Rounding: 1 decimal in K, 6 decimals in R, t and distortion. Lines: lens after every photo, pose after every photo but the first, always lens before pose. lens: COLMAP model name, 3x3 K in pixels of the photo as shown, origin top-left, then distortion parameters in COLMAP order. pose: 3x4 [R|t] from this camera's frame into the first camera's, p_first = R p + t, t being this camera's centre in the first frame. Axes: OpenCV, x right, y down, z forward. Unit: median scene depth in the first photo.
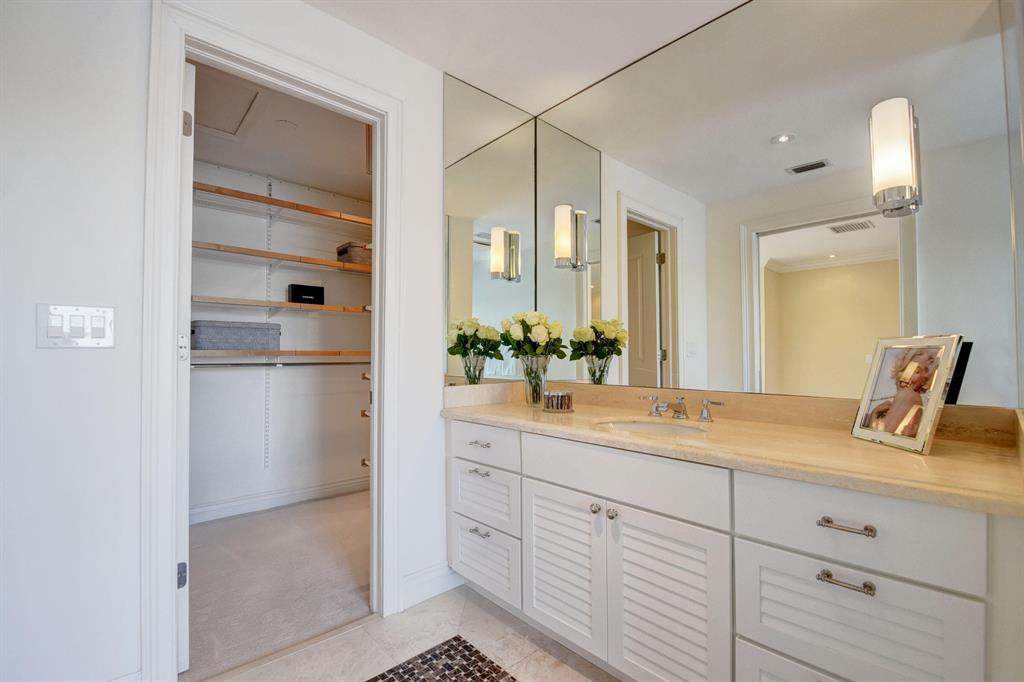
lens RADIAL K [[450.1, 0, 497.1], [0, 450.1, 350.5], [0, 0, 1]] dist [0.016958, -0.019428]
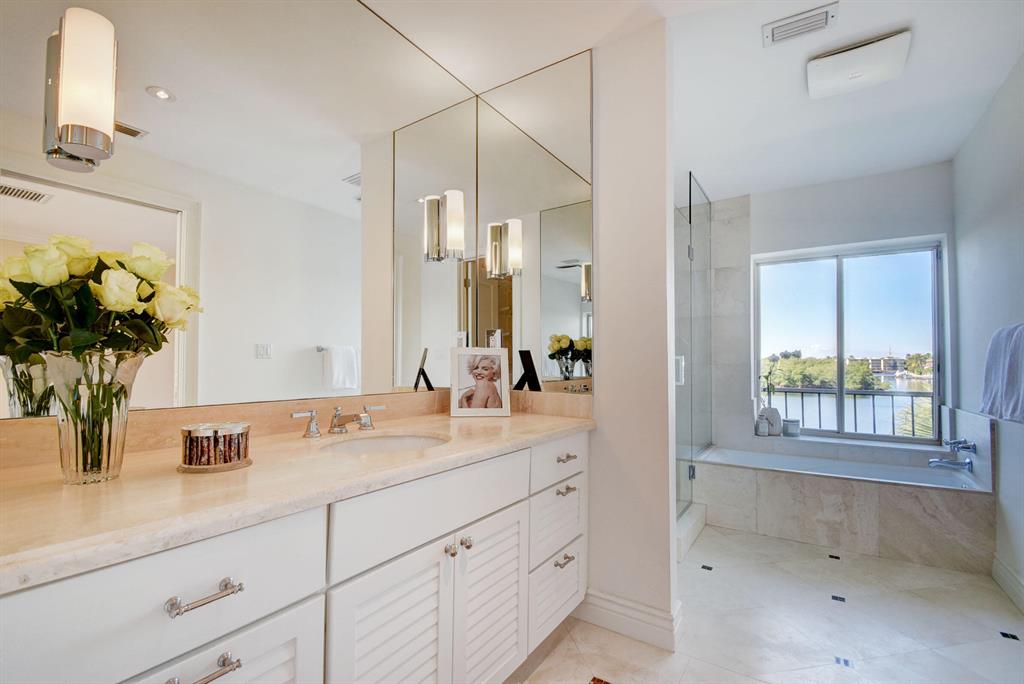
lens RADIAL K [[450.1, 0, 497.1], [0, 450.1, 351.5], [0, 0, 1]] dist [0.016958, -0.019428]
pose [[-0.229036, 0.018578, 0.973241, -0.618114], [-0.021813, 0.999469, -0.024212, 0.017816], [-0.973173, -0.026775, -0.228509, 1.184252]]
